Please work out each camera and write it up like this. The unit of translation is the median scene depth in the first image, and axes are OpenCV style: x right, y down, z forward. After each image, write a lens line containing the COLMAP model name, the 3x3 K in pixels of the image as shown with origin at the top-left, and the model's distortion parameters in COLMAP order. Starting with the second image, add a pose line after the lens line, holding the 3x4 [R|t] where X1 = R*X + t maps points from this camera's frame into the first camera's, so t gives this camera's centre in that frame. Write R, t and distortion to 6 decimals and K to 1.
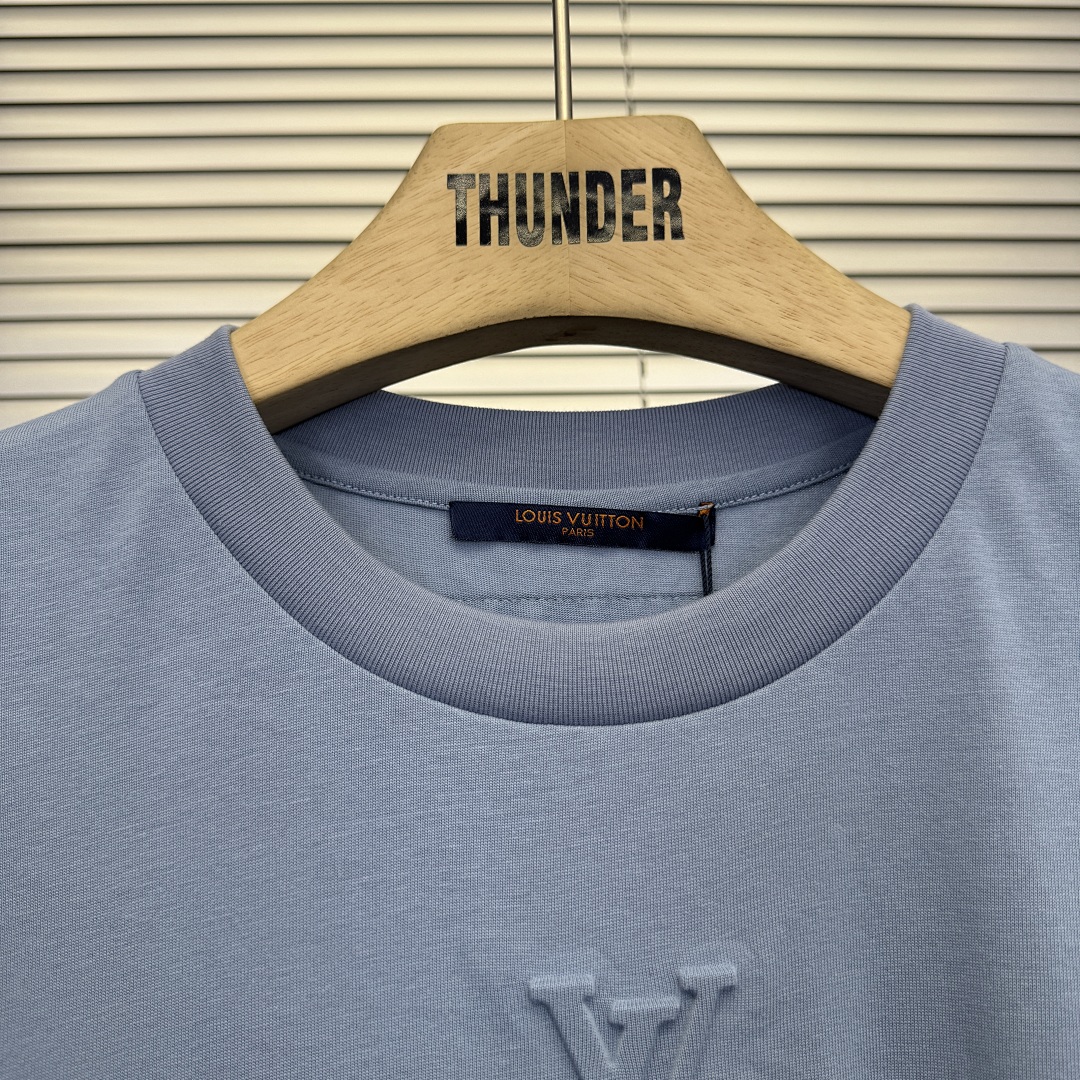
lens RADIAL K [[1063.5, 0, 538.8], [0, 1063.5, 542.6], [0, 0, 1]] dist [0.194052, -0.600753]
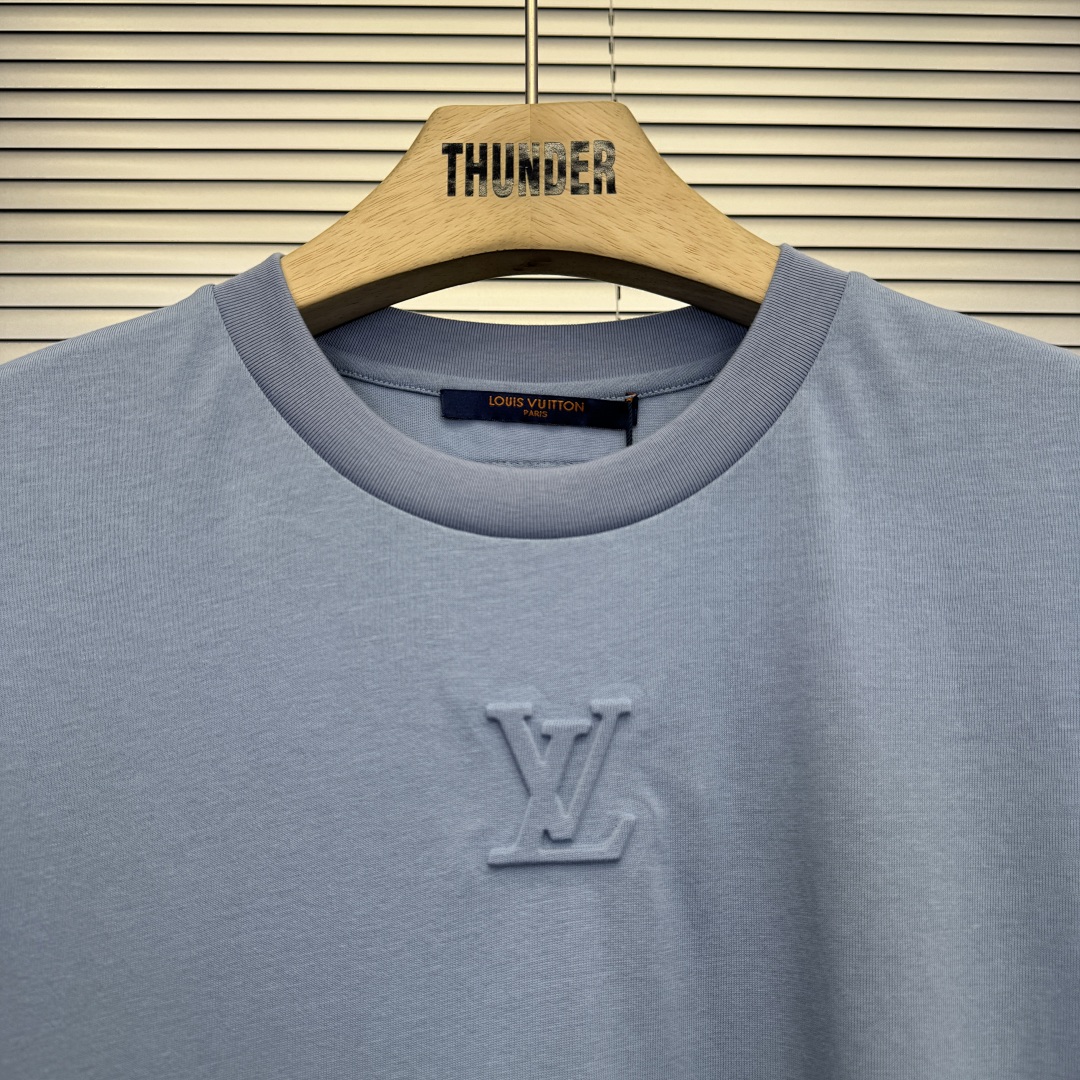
lens RADIAL K [[1039.3, 0, 539.2], [0, 1039.3, 542.8], [0, 0, 1]] dist [0.201964, -0.552582]
pose [[0.999762, 0.017332, -0.013218, 0.065249], [-0.017218, 0.999814, 0.008716, 0.150122], [0.013367, -0.008486, 0.999875, -0.337015]]
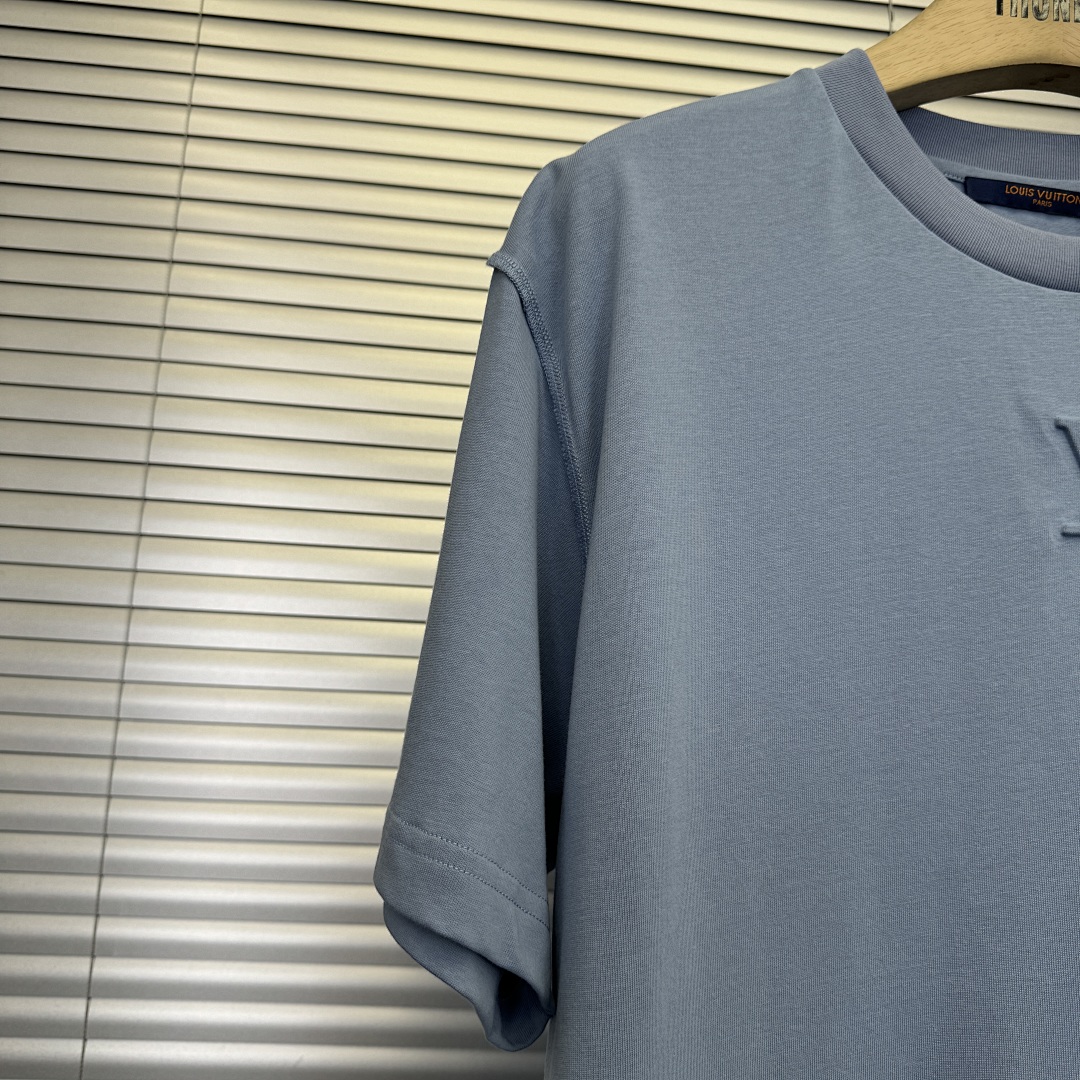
lens RADIAL K [[1053.3, 0, 540.0], [0, 1053.3, 540.0], [0, 0, 1]] dist [-0.016468, -0.000412]
pose [[0.994853, 0.082776, 0.058451, -0.821298], [-0.086497, 0.994176, 0.064287, 0.491723], [-0.052789, -0.069012, 0.996218, -0.622088]]
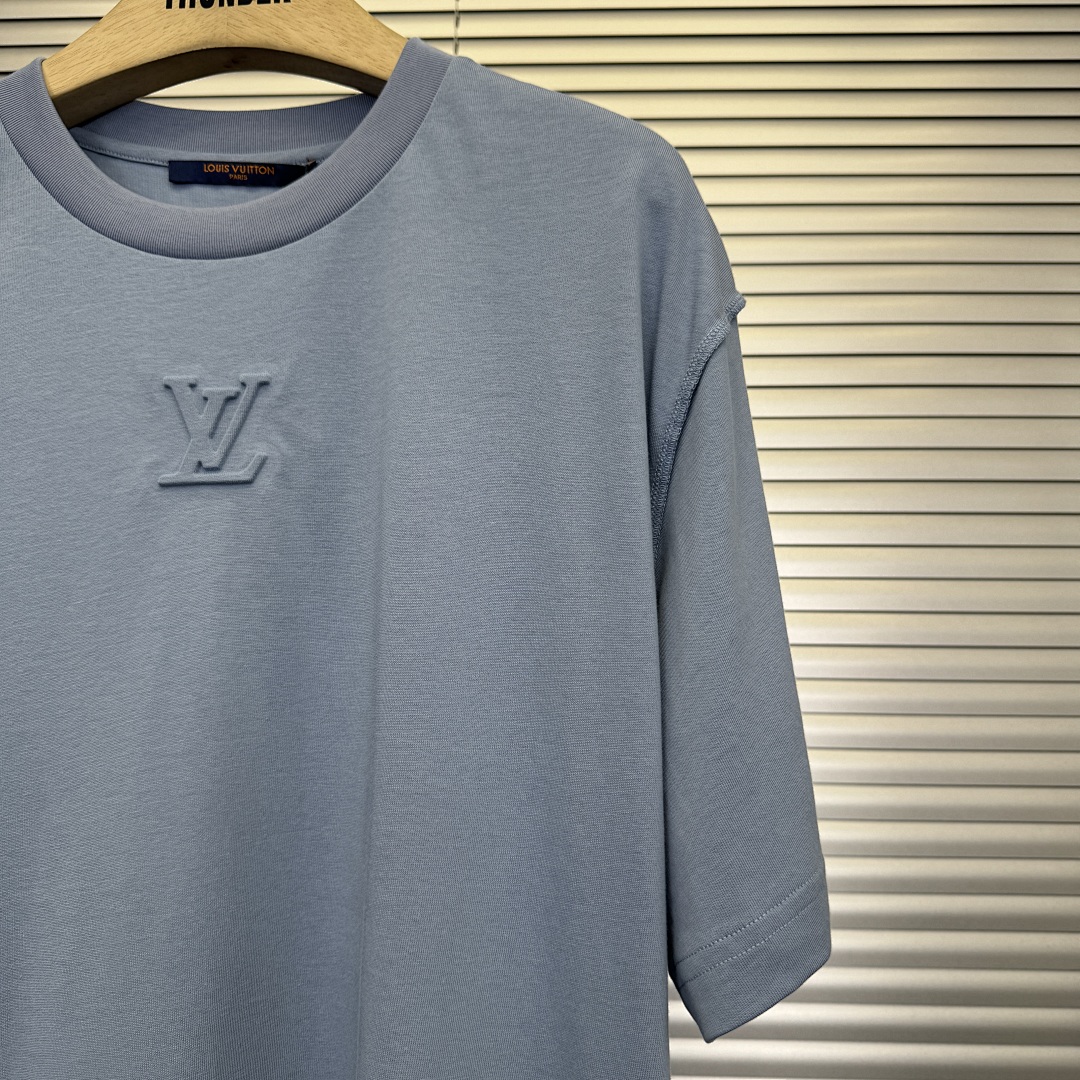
lens RADIAL K [[1053.3, 0, 540.0], [0, 1053.3, 540.0], [0, 0, 1]] dist [-0.016468, -0.000412]
pose [[0.996795, 0.023944, -0.076330, 0.710072], [-0.018029, 0.996848, 0.077262, 0.464063], [0.077939, -0.075638, 0.994085, -0.749335]]
